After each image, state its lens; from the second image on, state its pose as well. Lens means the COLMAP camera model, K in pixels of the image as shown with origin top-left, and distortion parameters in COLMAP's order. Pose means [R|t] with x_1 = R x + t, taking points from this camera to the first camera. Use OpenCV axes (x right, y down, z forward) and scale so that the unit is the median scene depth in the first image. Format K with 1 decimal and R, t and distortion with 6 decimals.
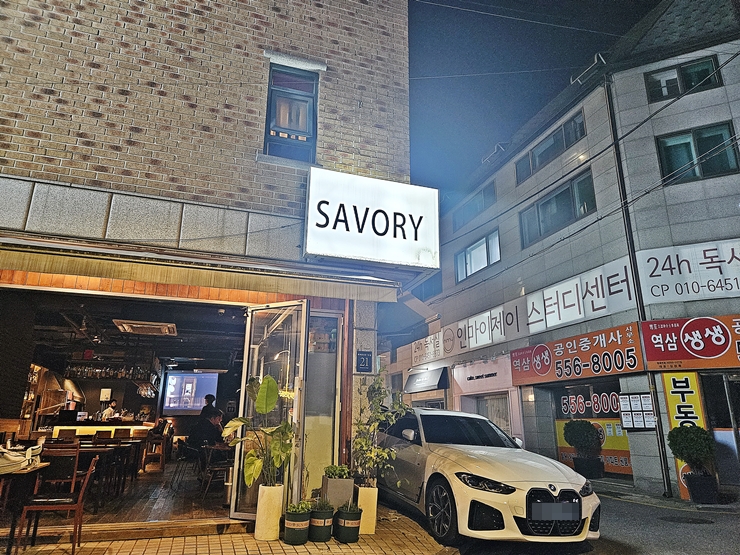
lens RADIAL K [[496.7, 0, 370.0], [0, 496.7, 277.5], [0, 0, 1]] dist [-0.000914, -0.001278]
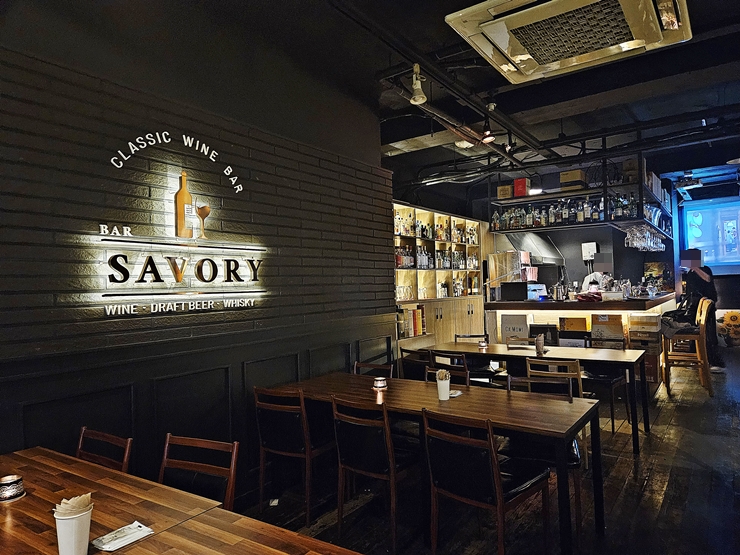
lens RADIAL K [[506.6, 0, 369.8], [0, 506.6, 264.2], [0, 0, 1]] dist [0.039337, -0.000669]
pose [[0.591586, -0.057552, -0.804185, -0.196741], [0.265384, 0.955765, 0.126825, 0.112451], [0.761313, -0.288446, 0.580690, 0.478722]]
